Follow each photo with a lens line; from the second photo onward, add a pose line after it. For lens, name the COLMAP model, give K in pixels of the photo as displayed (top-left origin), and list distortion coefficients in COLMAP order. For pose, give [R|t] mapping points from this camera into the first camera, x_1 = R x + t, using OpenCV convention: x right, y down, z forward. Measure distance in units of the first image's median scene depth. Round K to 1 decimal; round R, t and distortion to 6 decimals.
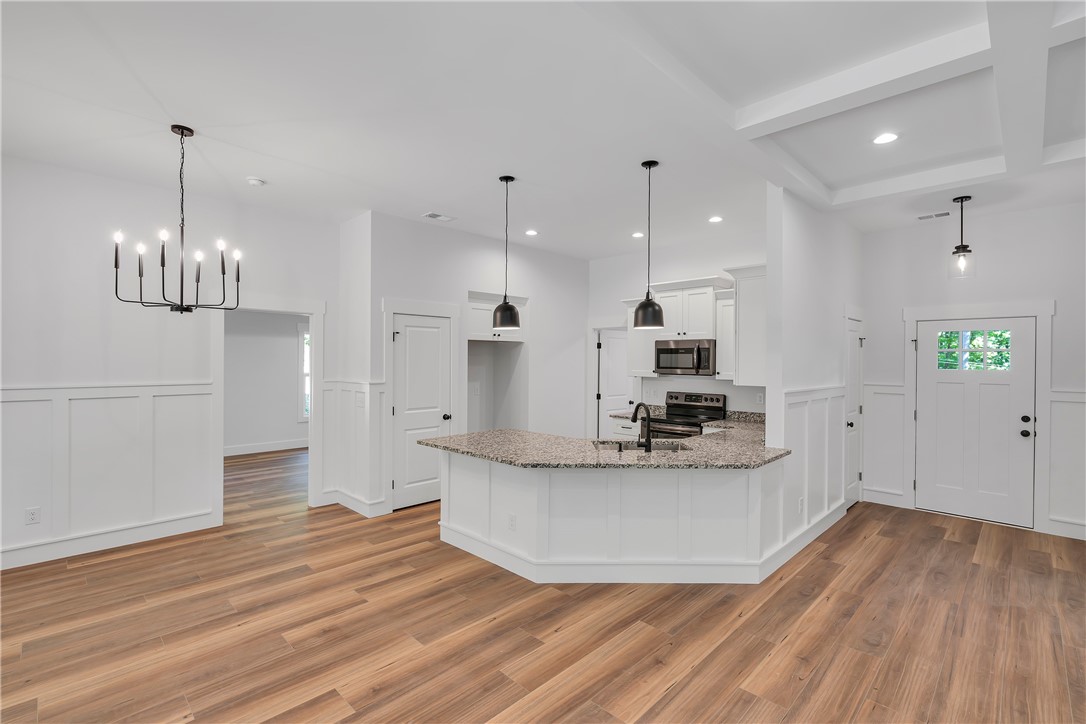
lens RADIAL K [[488.5, 0, 543.6], [0, 488.5, 363.4], [0, 0, 1]] dist [-0.002122, 0.000110]
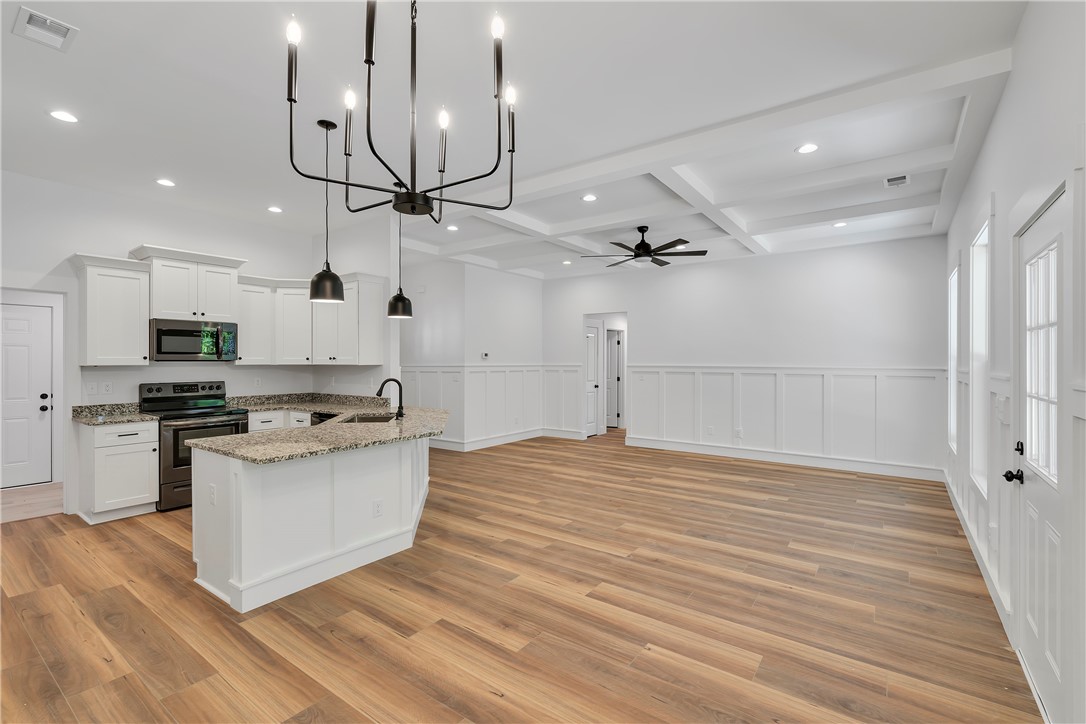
lens RADIAL K [[488.5, 0, 543.3], [0, 488.5, 358.9], [0, 0, 1]] dist [-0.002122, 0.000110]
pose [[-0.149117, -0.004232, 0.988811, -1.151923], [0.004465, 0.999978, 0.004953, 0.031535], [-0.988810, 0.005154, -0.149094, 0.895574]]
